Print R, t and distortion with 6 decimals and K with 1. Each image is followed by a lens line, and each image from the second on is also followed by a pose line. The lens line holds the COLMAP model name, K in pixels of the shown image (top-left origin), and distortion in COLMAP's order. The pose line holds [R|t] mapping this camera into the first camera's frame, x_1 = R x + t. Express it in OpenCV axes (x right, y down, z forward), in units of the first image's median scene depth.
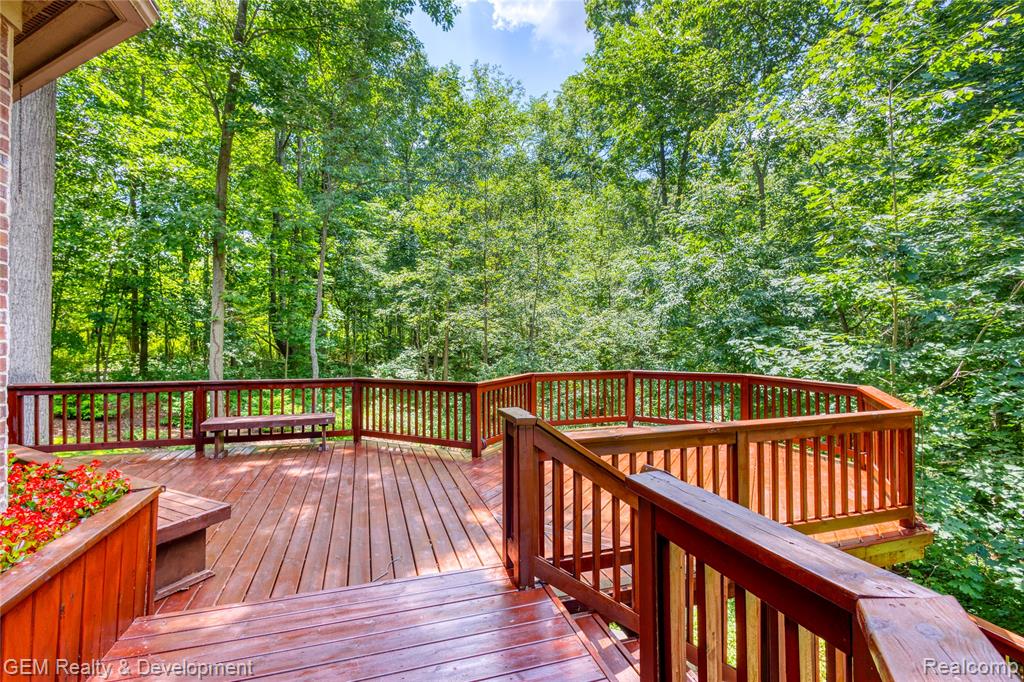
lens RADIAL K [[473.2, 0, 526.6], [0, 473.2, 346.5], [0, 0, 1]] dist [0.004428, 0.000448]
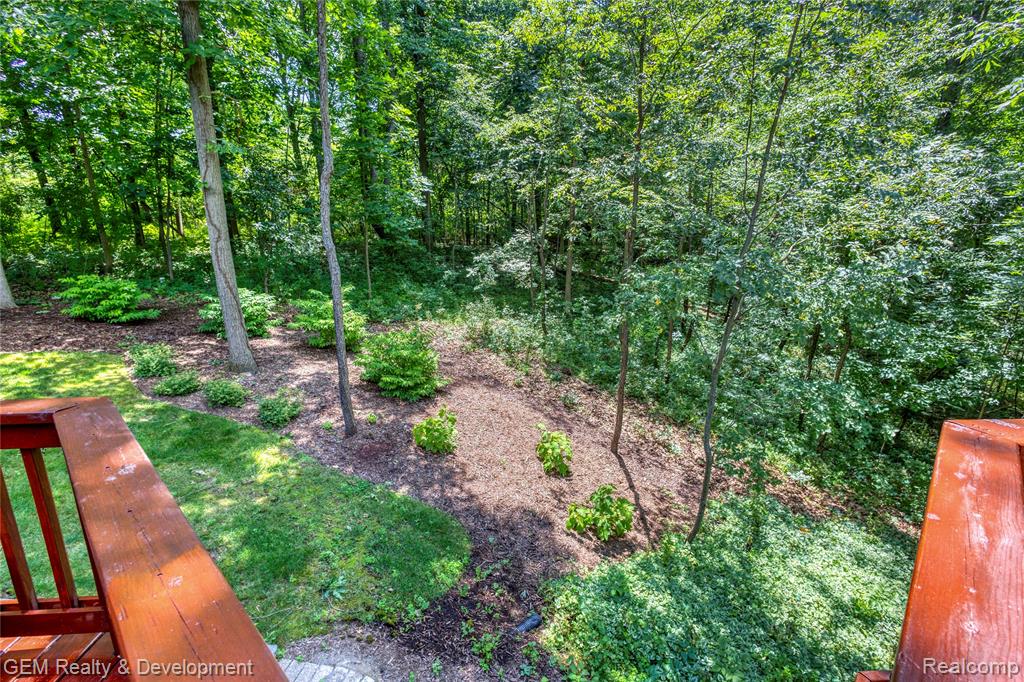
lens RADIAL K [[473.2, 0, 526.6], [0, 473.2, 346.5], [0, 0, 1]] dist [0.004428, 0.000448]
pose [[0.963393, 0.068768, -0.259123, -0.035780], [-0.002387, 0.968704, 0.248207, -0.005263], [0.268082, -0.238502, 0.933407, 0.279077]]
